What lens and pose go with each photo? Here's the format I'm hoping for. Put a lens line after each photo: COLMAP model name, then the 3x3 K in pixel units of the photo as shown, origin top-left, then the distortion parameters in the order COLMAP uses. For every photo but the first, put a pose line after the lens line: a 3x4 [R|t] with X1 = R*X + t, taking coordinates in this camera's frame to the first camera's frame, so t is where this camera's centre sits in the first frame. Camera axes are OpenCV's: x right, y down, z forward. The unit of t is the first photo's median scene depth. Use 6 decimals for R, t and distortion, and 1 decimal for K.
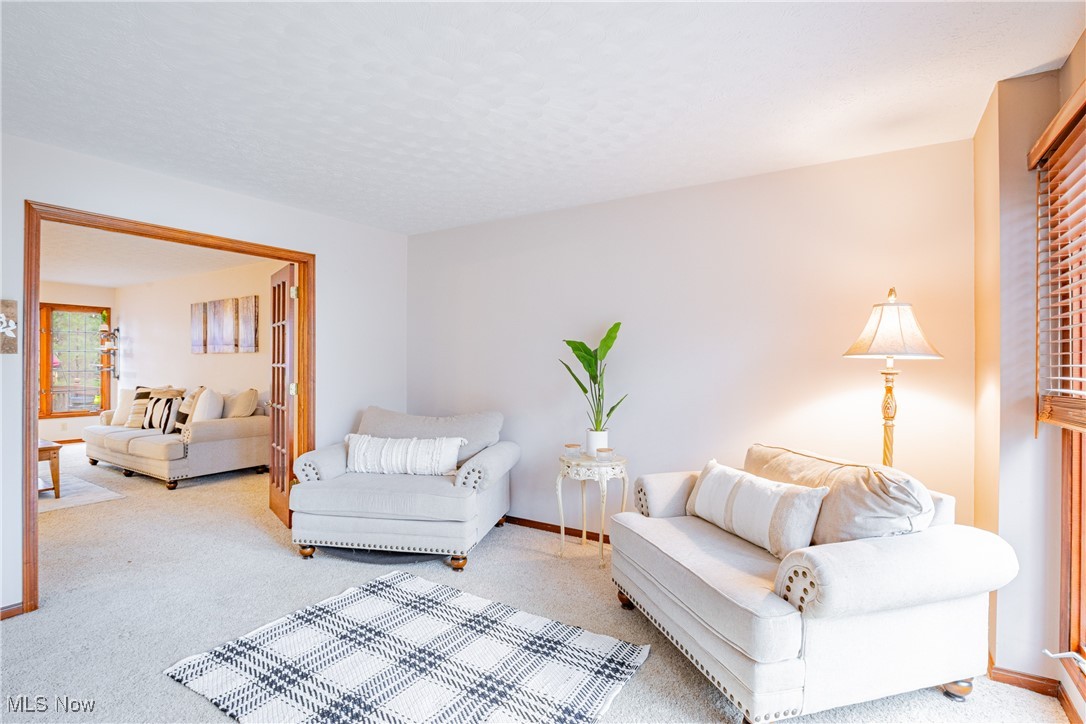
lens RADIAL K [[536.2, 0, 546.7], [0, 536.2, 361.1], [0, 0, 1]] dist [-0.016042, -0.000264]
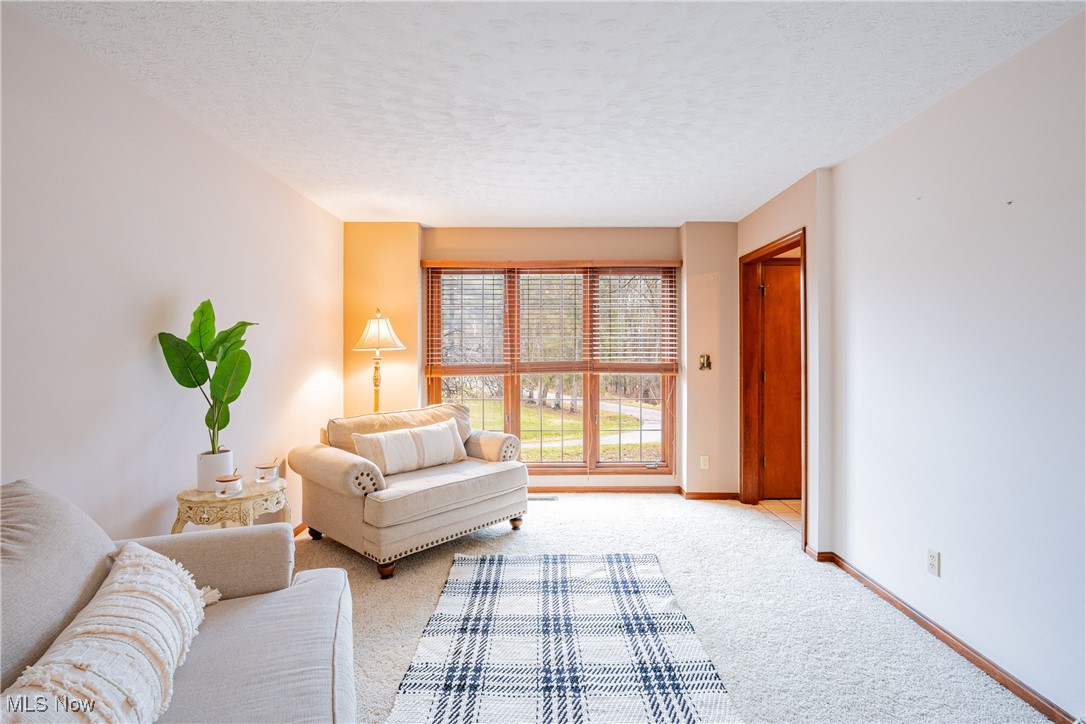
lens RADIAL K [[500.2, 0, 542.8], [0, 500.2, 358.0], [0, 0, 1]] dist [-0.017205, -0.000484]
pose [[-0.539302, -0.012171, 0.842024, -1.049624], [-0.001058, 0.999905, 0.013776, -0.002361], [-0.842112, 0.006538, -0.539263, 1.537166]]
